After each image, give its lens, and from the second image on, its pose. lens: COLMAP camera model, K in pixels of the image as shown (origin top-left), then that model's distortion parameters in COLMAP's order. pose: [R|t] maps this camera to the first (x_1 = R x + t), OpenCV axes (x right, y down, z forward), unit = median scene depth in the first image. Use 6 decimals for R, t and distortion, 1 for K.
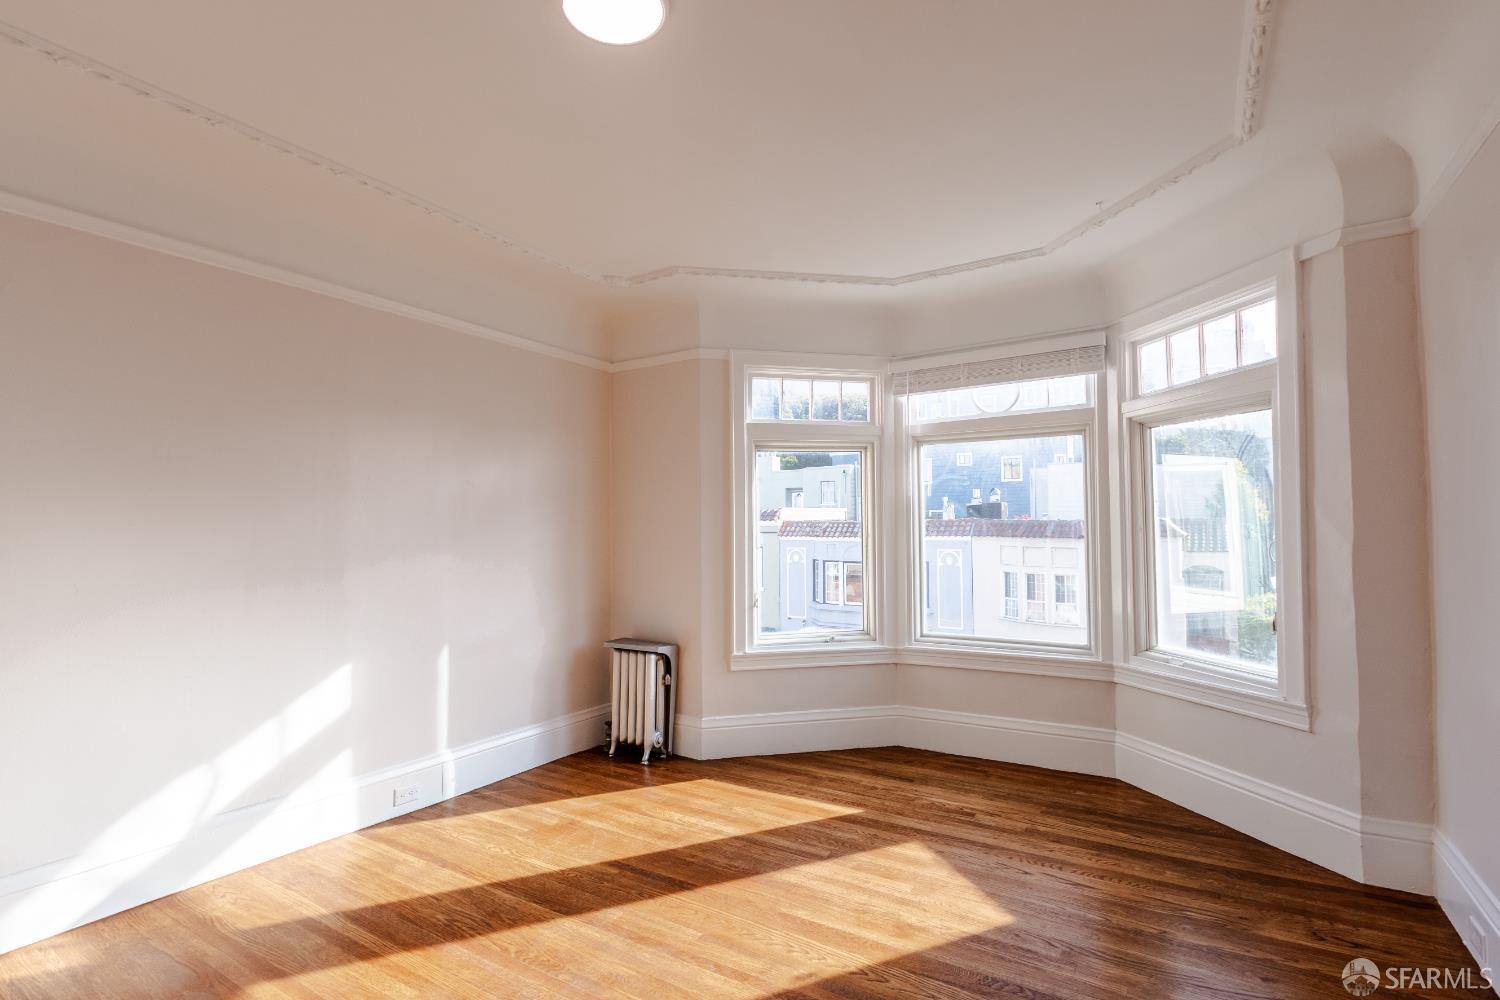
lens RADIAL K [[728.5, 0, 750.0], [0, 728.5, 500.0], [0, 0, 1]] dist [0.001606, 0.000382]
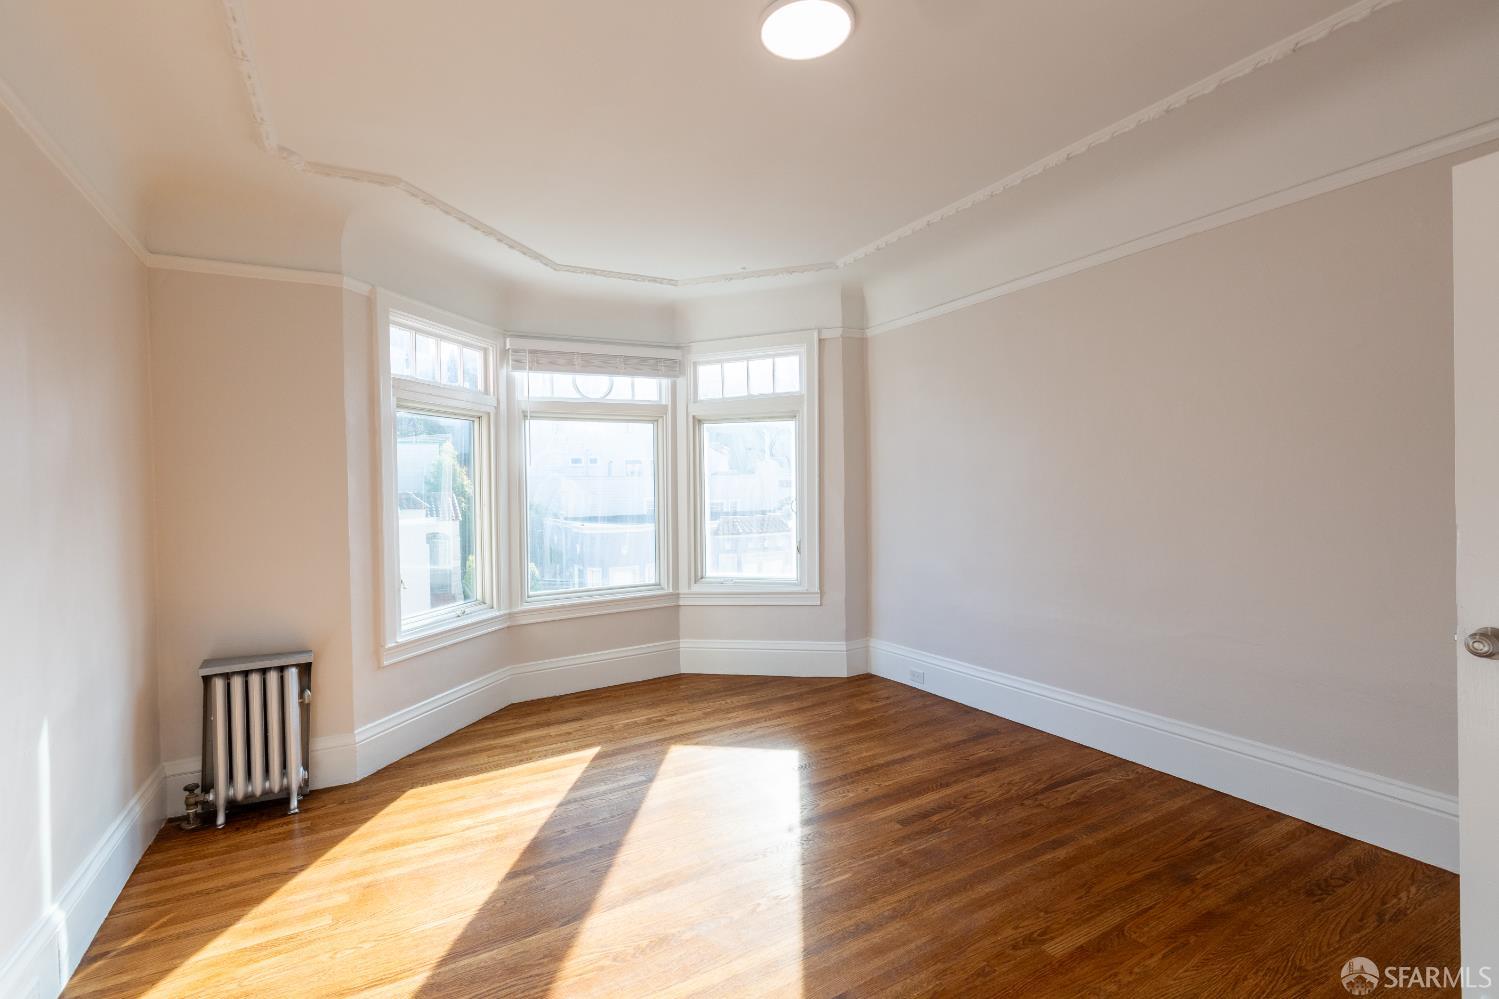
lens RADIAL K [[679.3, 0, 749.5], [0, 679.3, 499.5], [0, 0, 1]] dist [-0.002010, 0.000463]
pose [[0.470887, -0.015728, 0.882053, -0.575393], [-0.013203, 0.999603, 0.024873, 0.014886], [-0.882095, -0.023358, 0.470492, 0.277864]]
